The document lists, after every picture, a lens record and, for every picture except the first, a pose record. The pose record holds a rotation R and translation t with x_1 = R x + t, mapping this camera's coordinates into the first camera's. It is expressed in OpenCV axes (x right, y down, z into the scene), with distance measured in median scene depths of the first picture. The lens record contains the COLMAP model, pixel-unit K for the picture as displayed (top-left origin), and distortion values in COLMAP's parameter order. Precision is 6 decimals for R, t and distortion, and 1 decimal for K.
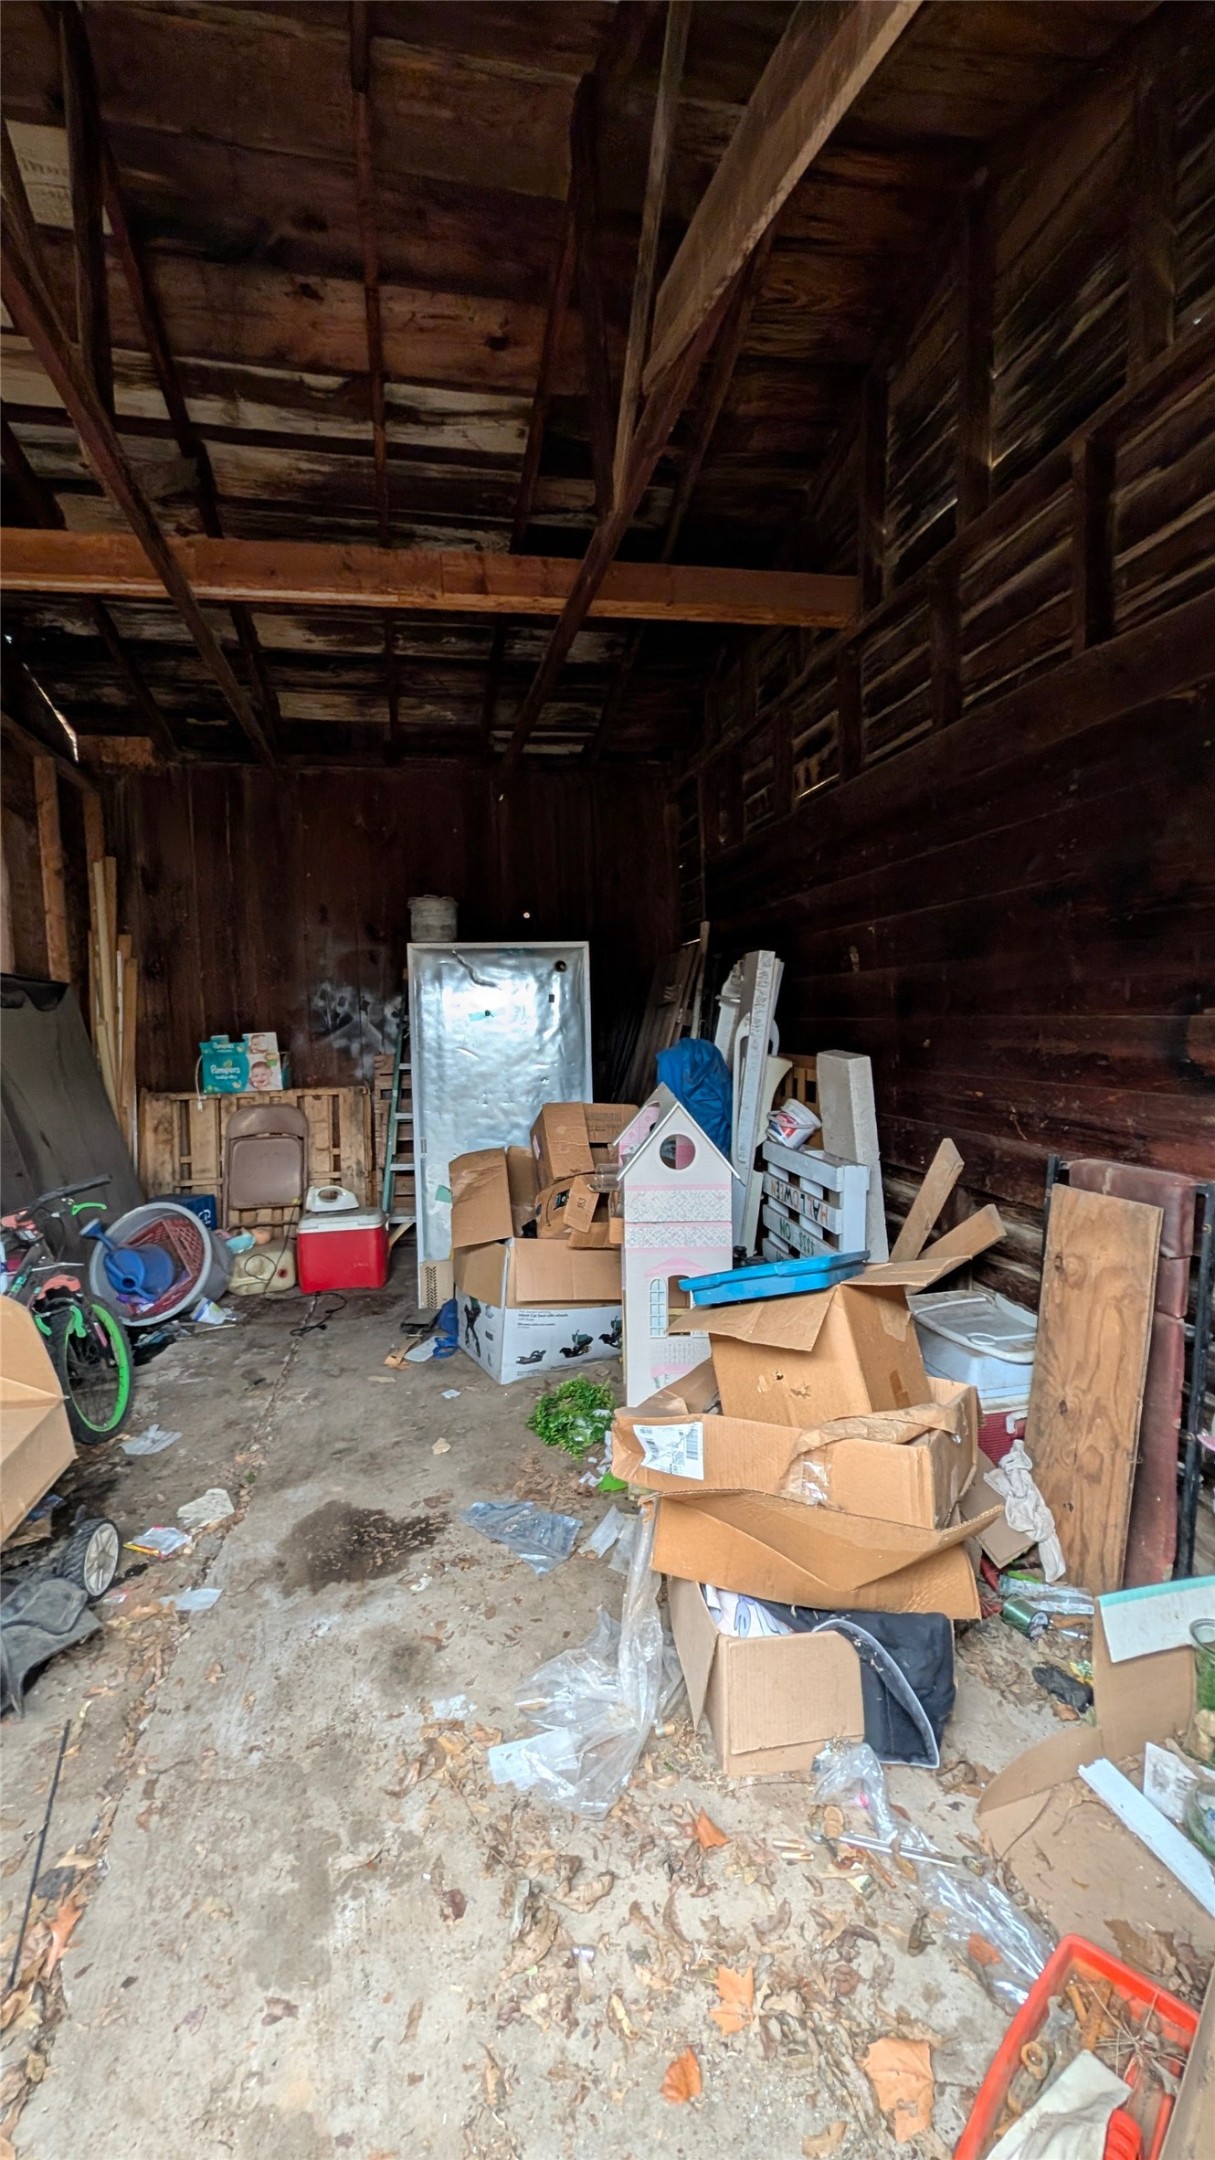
lens RADIAL K [[829.6, 0, 606.0], [0, 829.6, 1075.0], [0, 0, 1]] dist [-0.001167, 0.000305]
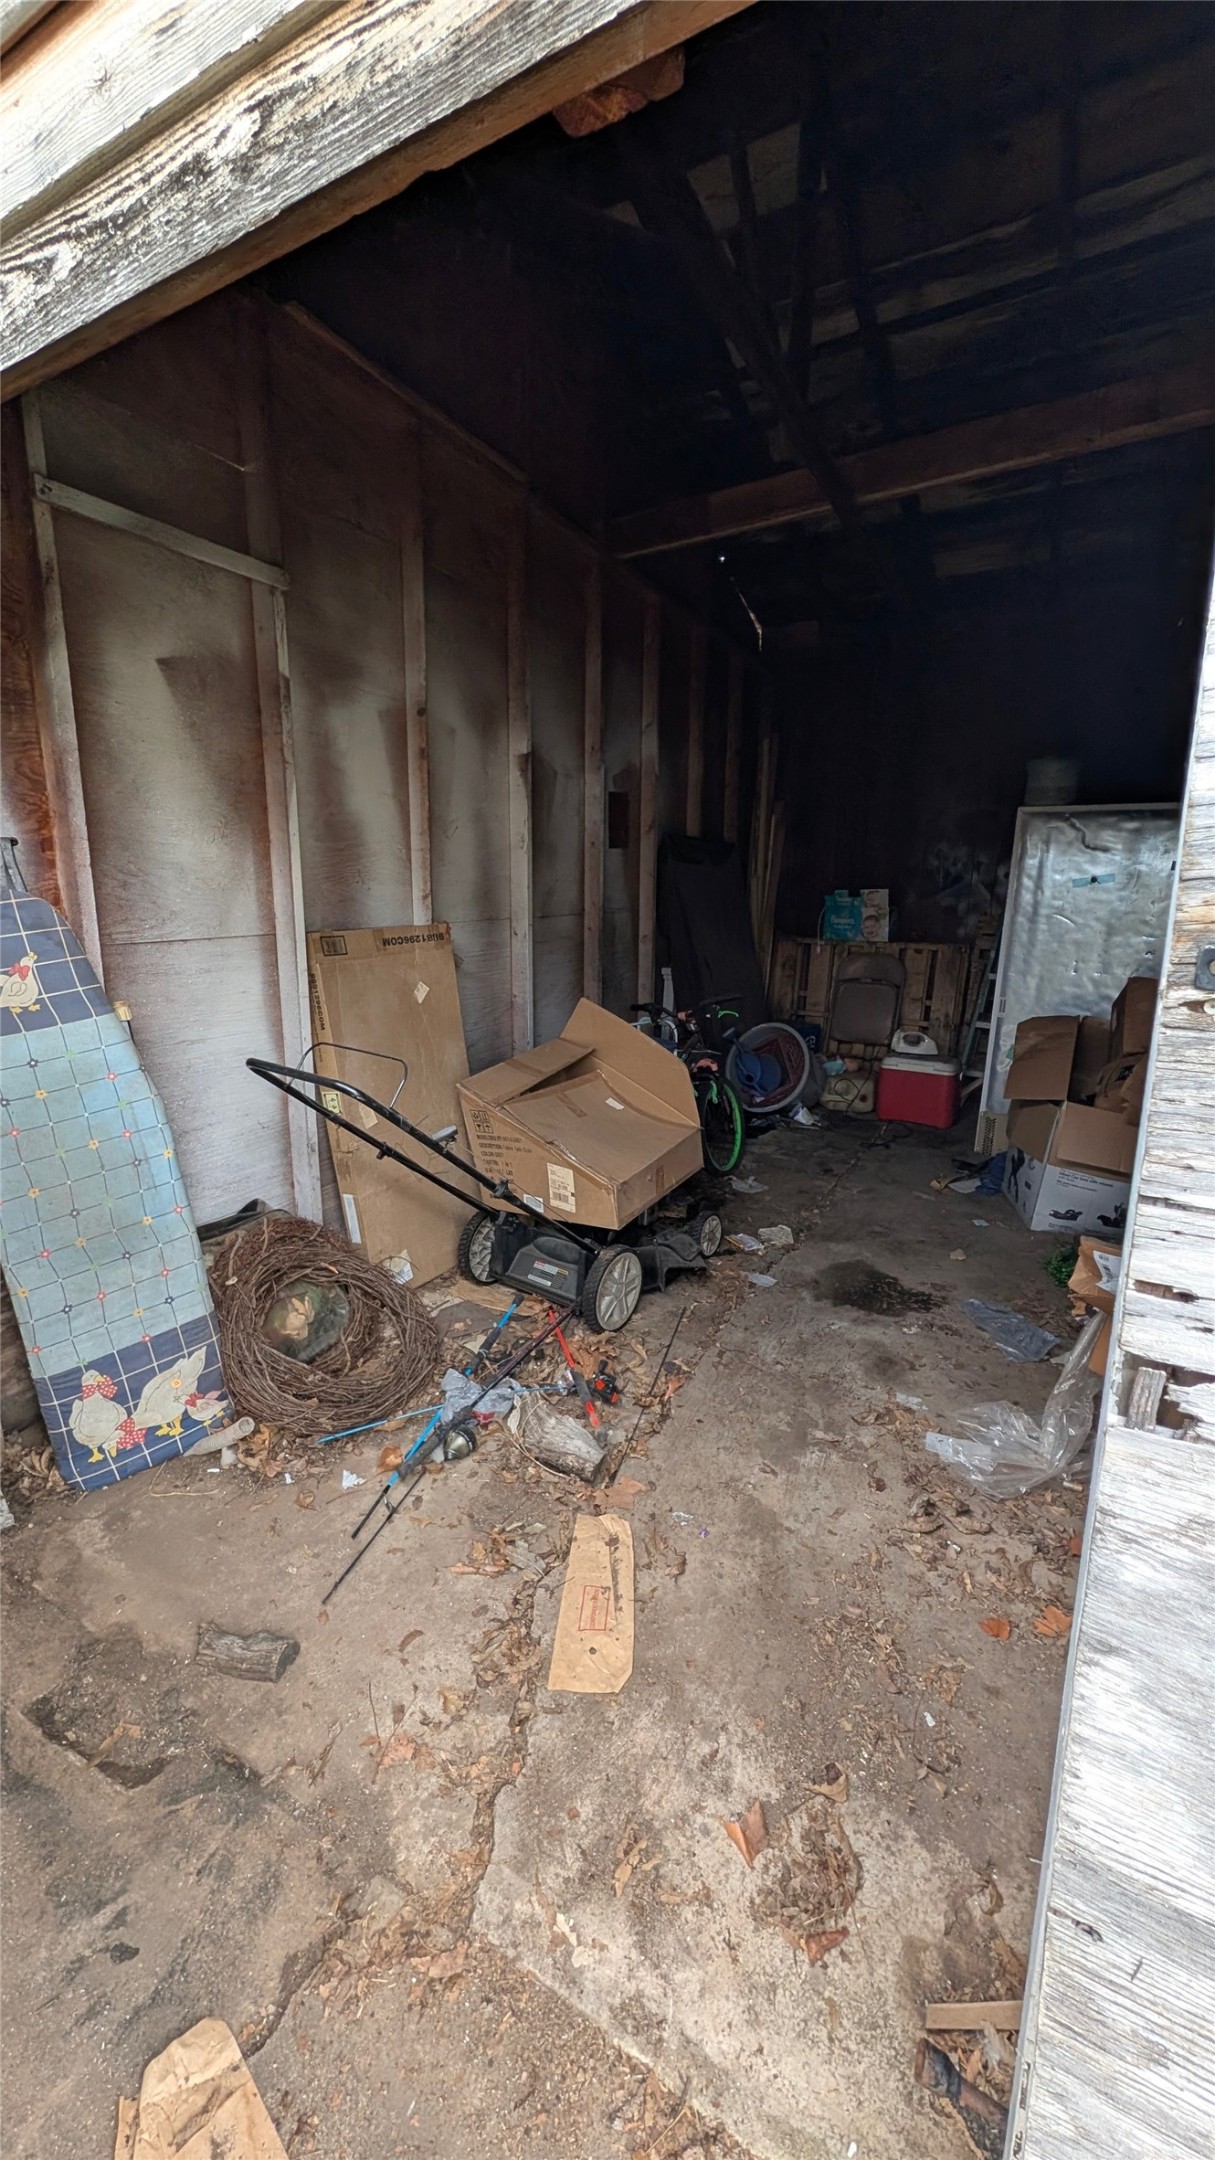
lens RADIAL K [[829.6, 0, 606.0], [0, 829.6, 1075.0], [0, 0, 1]] dist [-0.001167, 0.000305]
pose [[0.748037, 0.183893, -0.637671, 0.099436], [-0.069895, 0.977330, 0.199853, -0.004896], [0.659966, -0.104927, 0.743932, -0.141049]]
